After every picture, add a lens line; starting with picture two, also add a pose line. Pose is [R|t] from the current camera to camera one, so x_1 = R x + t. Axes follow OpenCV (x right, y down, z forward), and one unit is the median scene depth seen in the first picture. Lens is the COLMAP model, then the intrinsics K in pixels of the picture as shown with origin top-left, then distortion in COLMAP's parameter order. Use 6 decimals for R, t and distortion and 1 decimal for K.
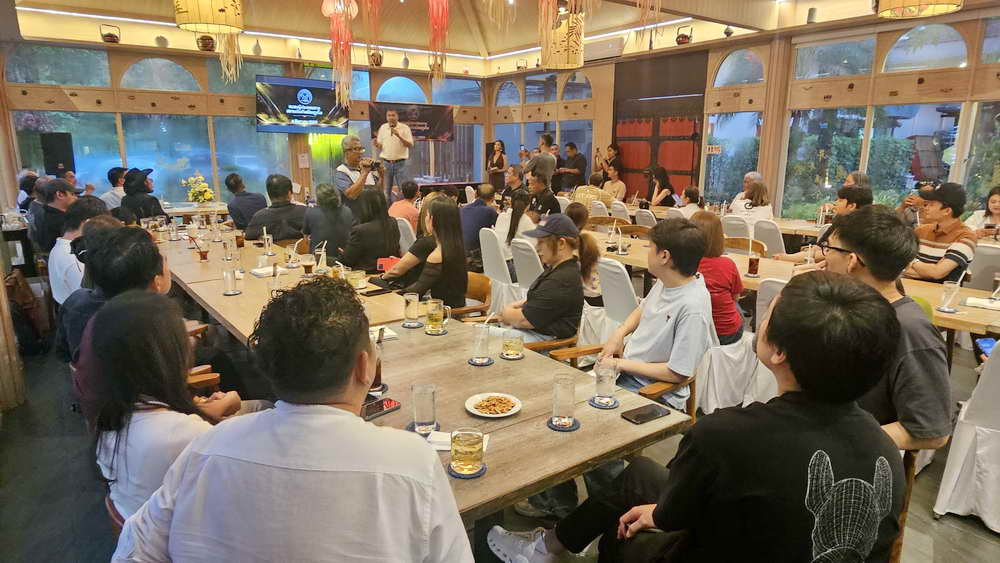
lens RADIAL K [[576.2, 0, 507.1], [0, 576.2, 273.2], [0, 0, 1]] dist [-0.033924, -0.000061]
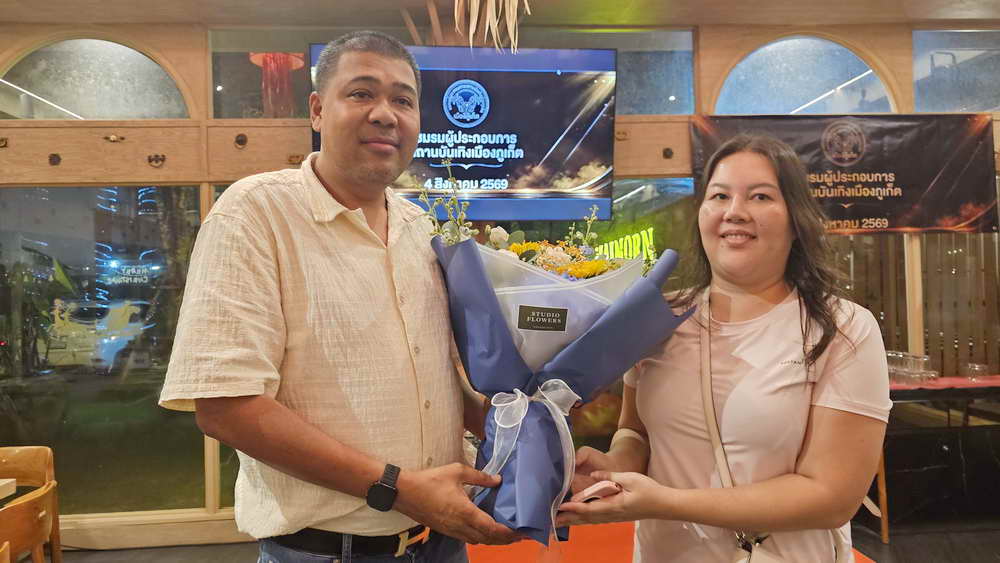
lens RADIAL K [[663.3, 0, 489.2], [0, 663.3, 280.7], [0, 0, 1]] dist [0.071436, -0.010938]
pose [[0.831956, -0.029179, -0.554073, -0.143565], [-0.087104, 0.979365, -0.182366, -0.147503], [0.547961, 0.199983, 0.812247, 0.722008]]
